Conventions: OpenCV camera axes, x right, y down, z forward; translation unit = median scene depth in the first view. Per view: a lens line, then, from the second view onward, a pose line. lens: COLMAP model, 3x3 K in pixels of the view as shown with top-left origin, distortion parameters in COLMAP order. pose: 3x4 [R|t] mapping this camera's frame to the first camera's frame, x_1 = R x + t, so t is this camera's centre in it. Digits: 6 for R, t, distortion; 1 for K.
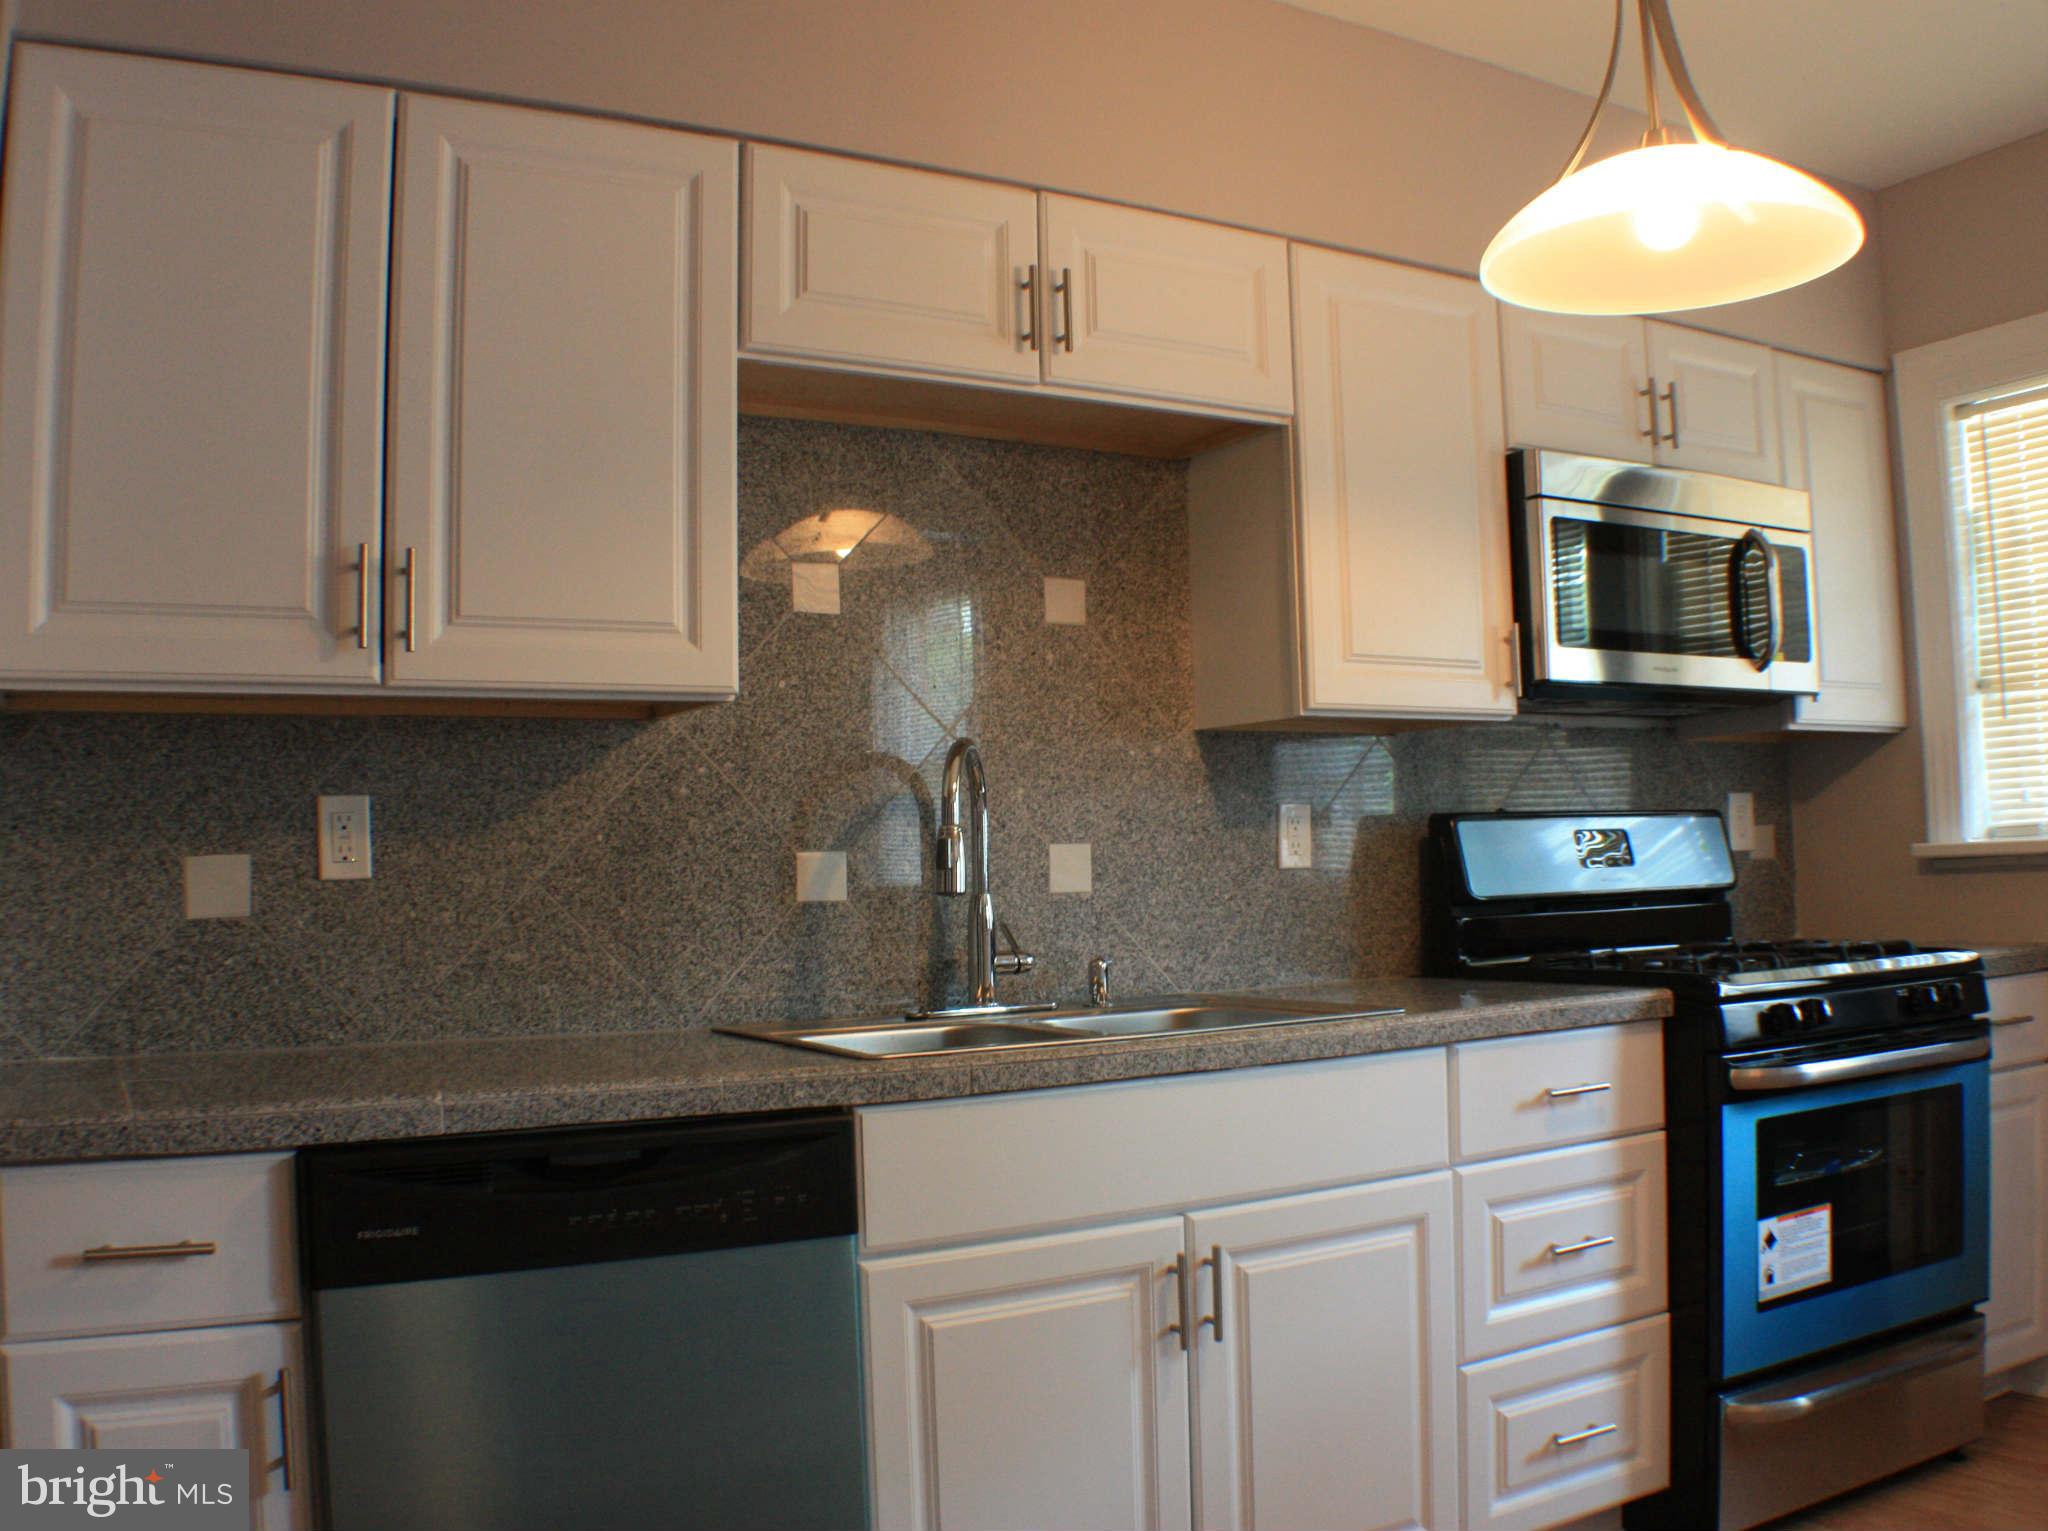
lens RADIAL K [[1836.7, 0, 1012.5], [0, 1836.7, 772.9], [0, 0, 1]] dist [-0.224198, 0.106702]
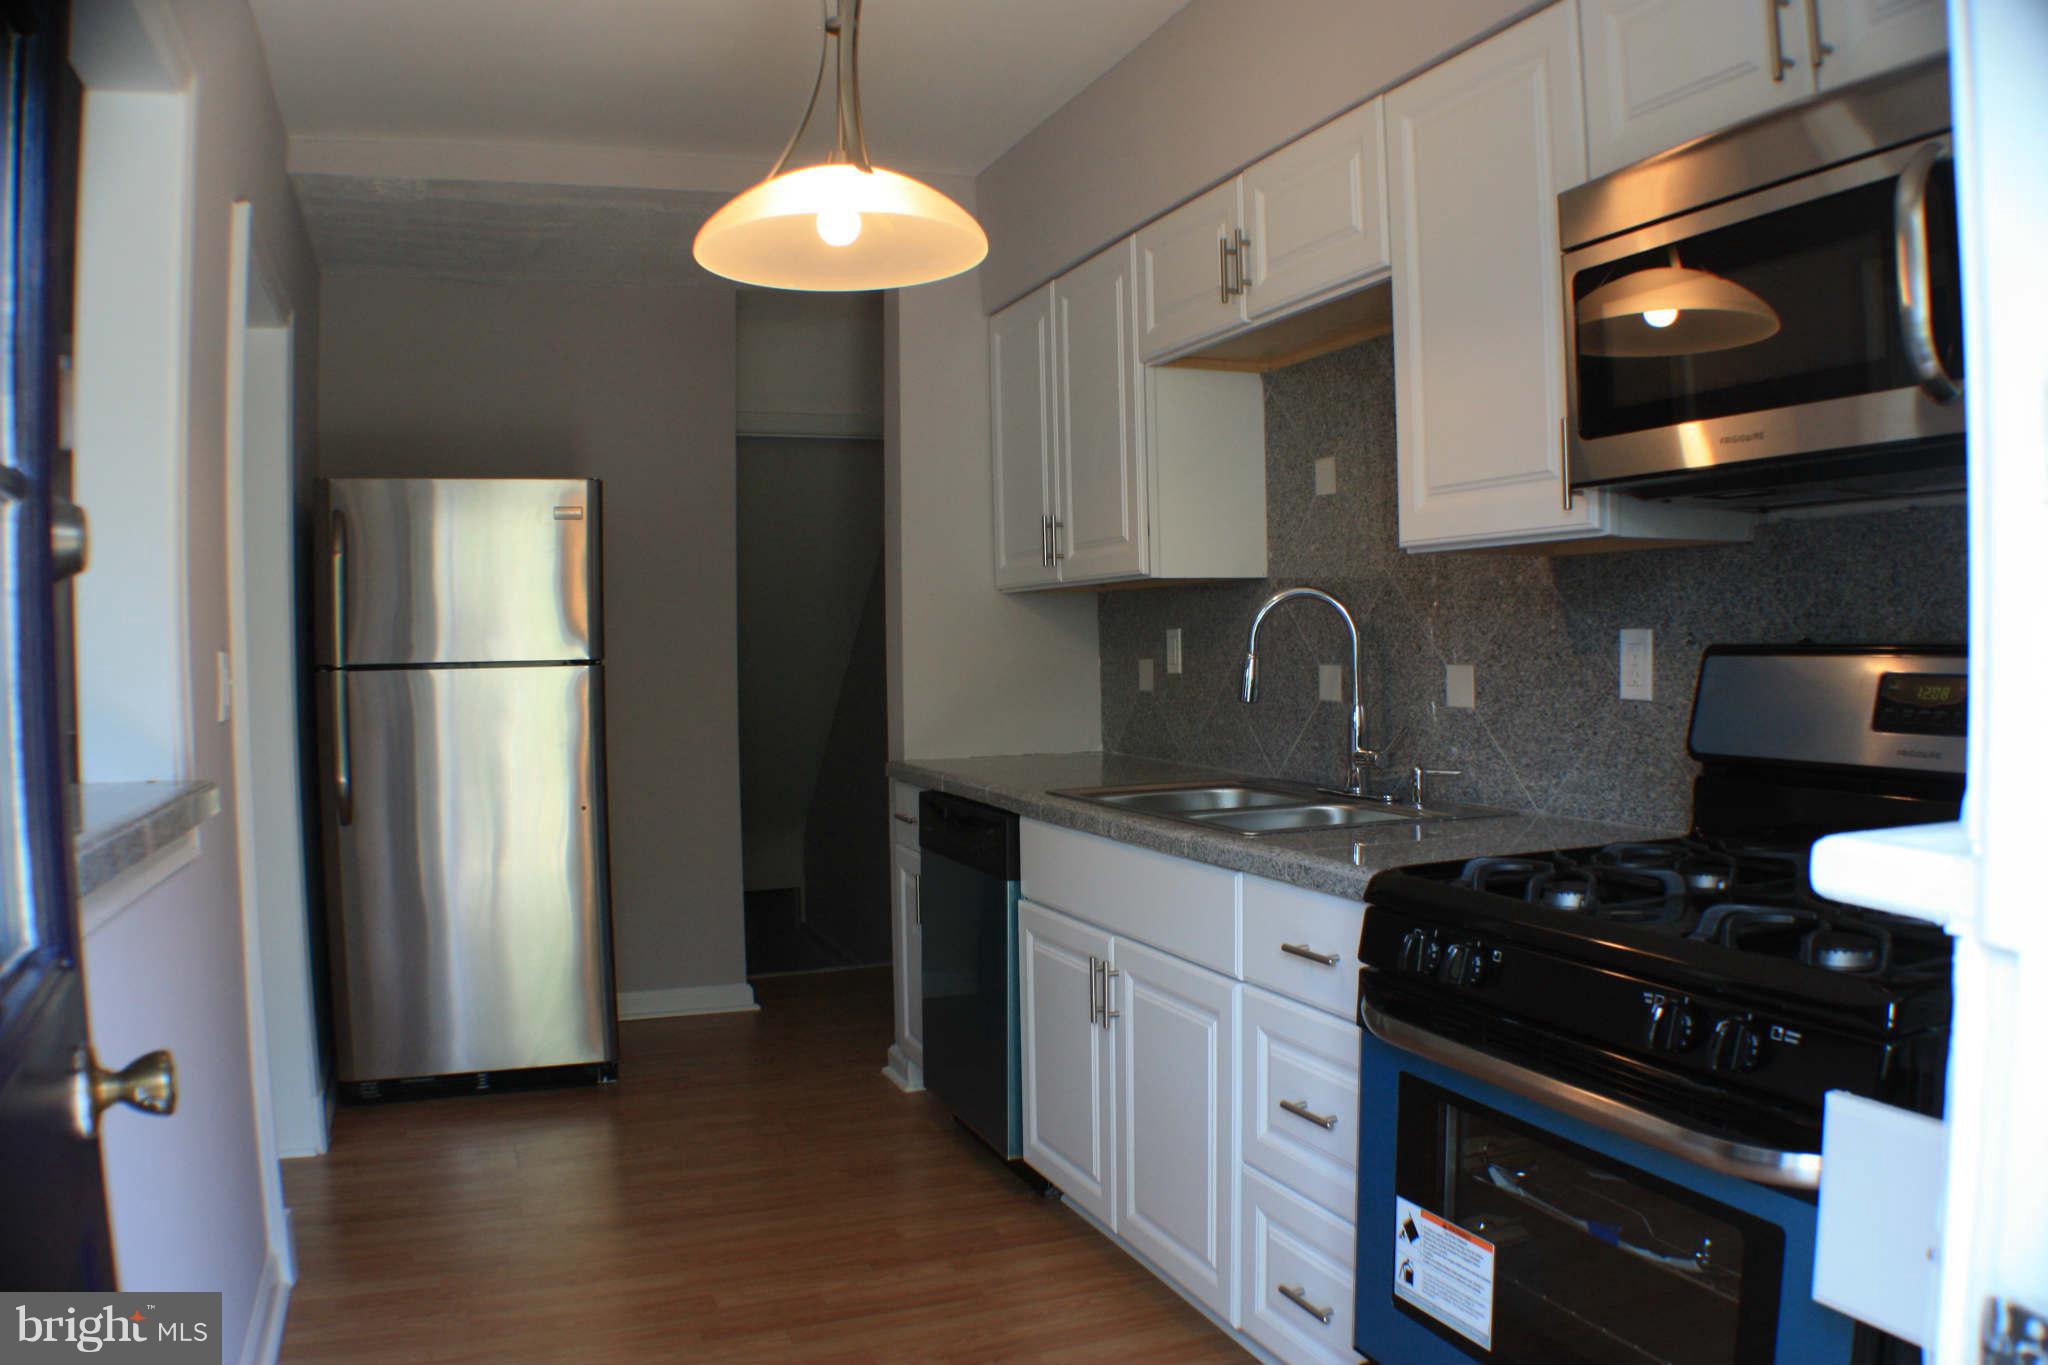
lens RADIAL K [[1505.0, 0, 1031.3], [0, 1505.0, 689.0], [0, 0, 1]] dist [-0.219398, 0.078417]
pose [[-0.128997, 0.060100, -0.989822, 1.070161], [0.071041, 0.996157, 0.051226, -0.014025], [0.989097, -0.063710, -0.132771, 0.933612]]
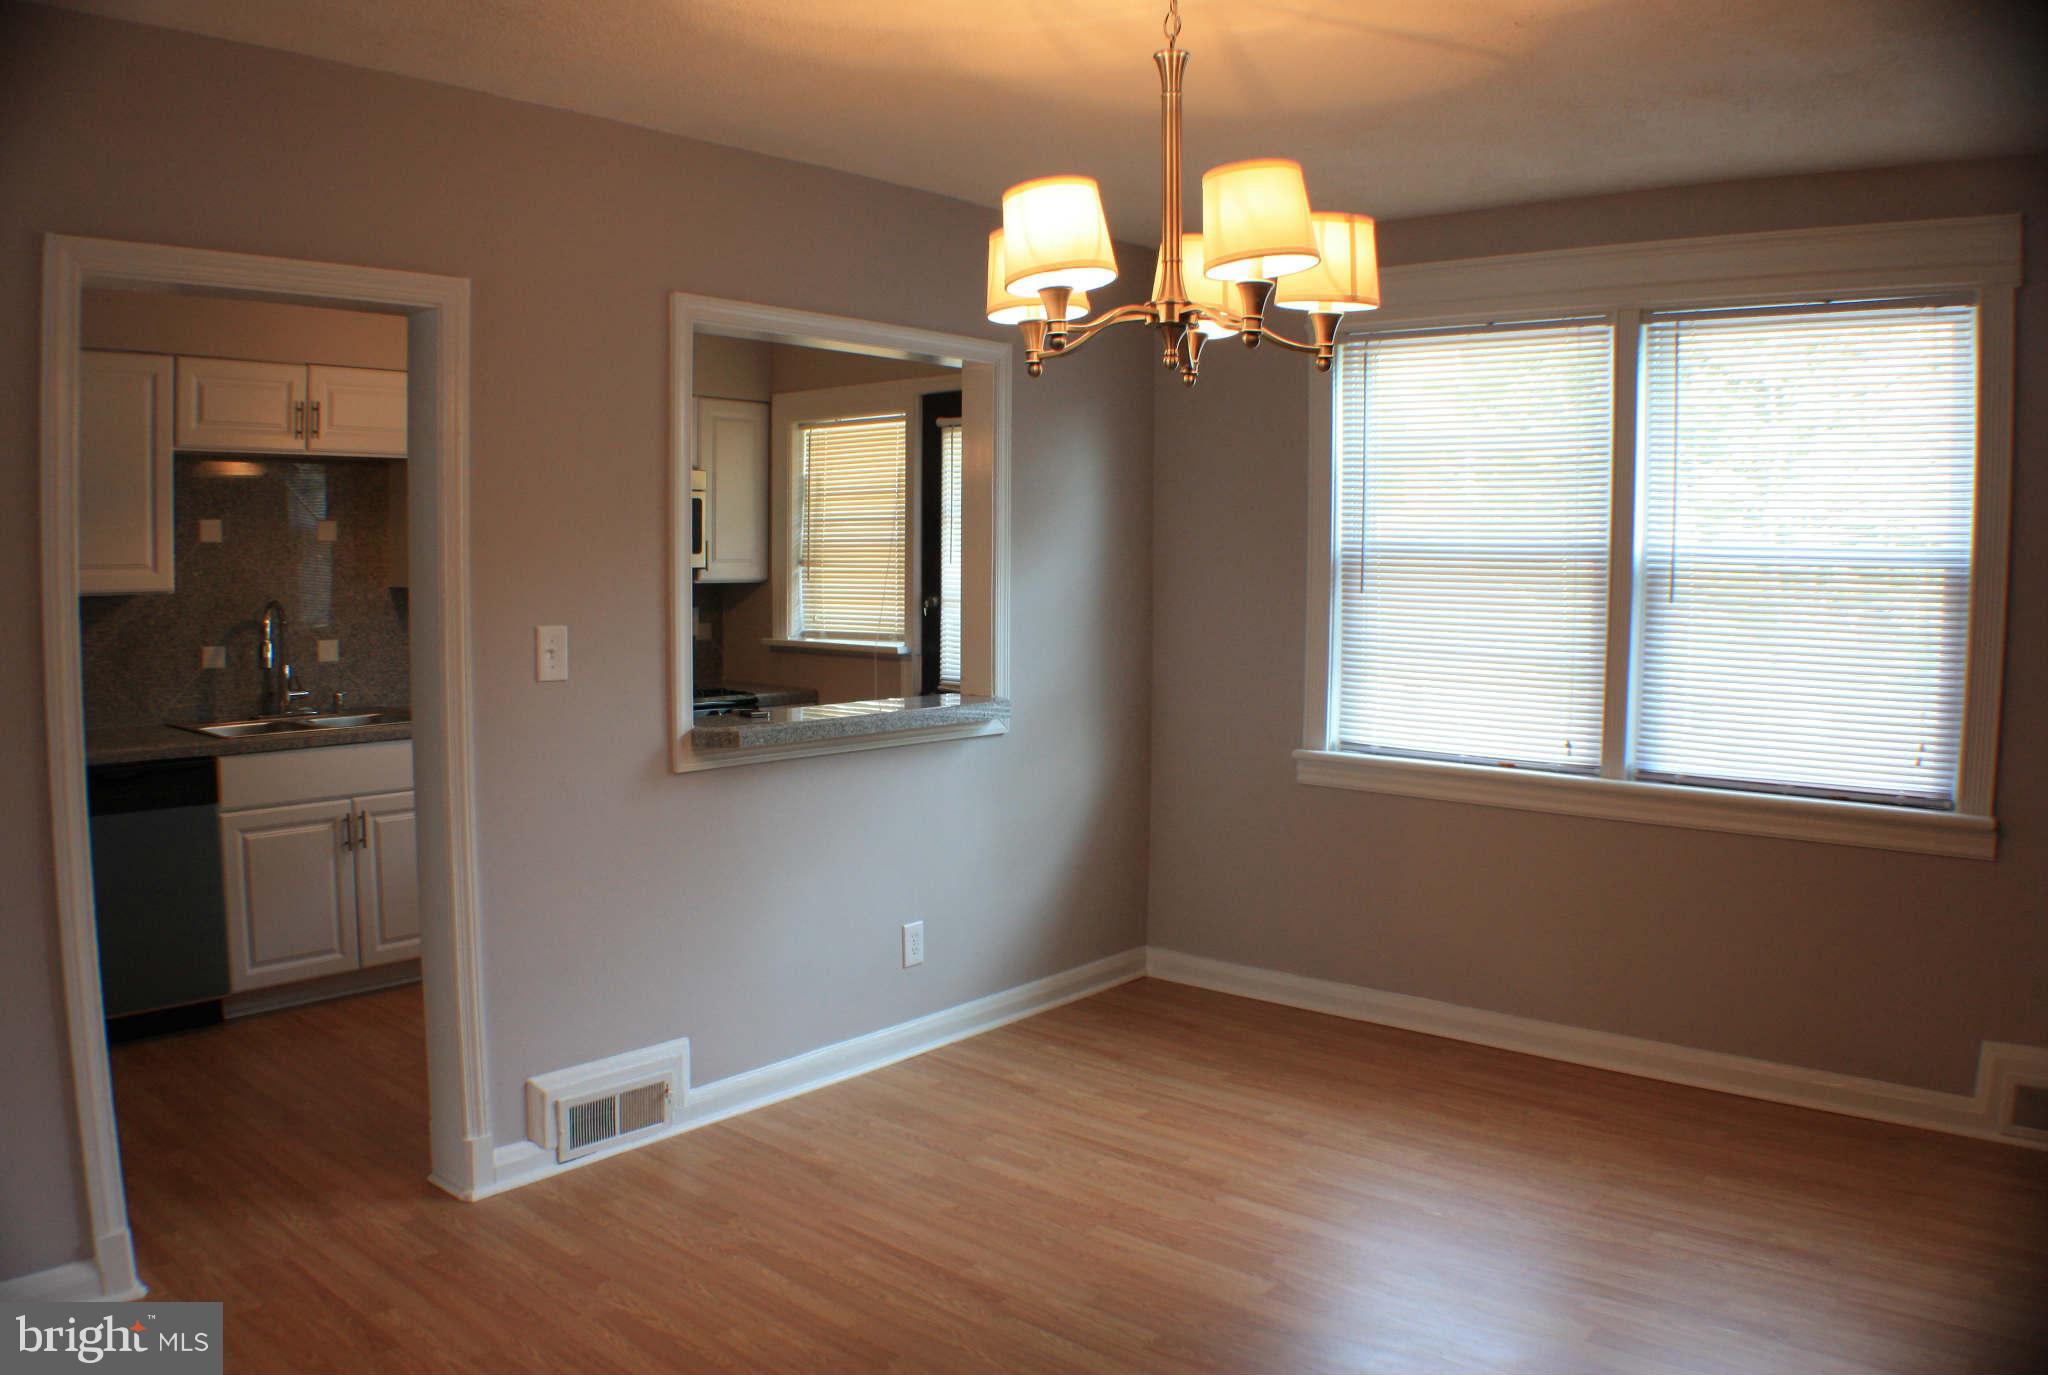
lens RADIAL K [[1592.9, 0, 1024.0], [0, 1592.9, 687.5], [0, 0, 1]] dist [-0.257368, 0.132331]
pose [[0.941127, 0.005982, 0.337999, 0.224001], [-0.051174, 0.990842, 0.124951, -0.193886], [-0.334156, -0.134891, 0.932815, -1.103890]]
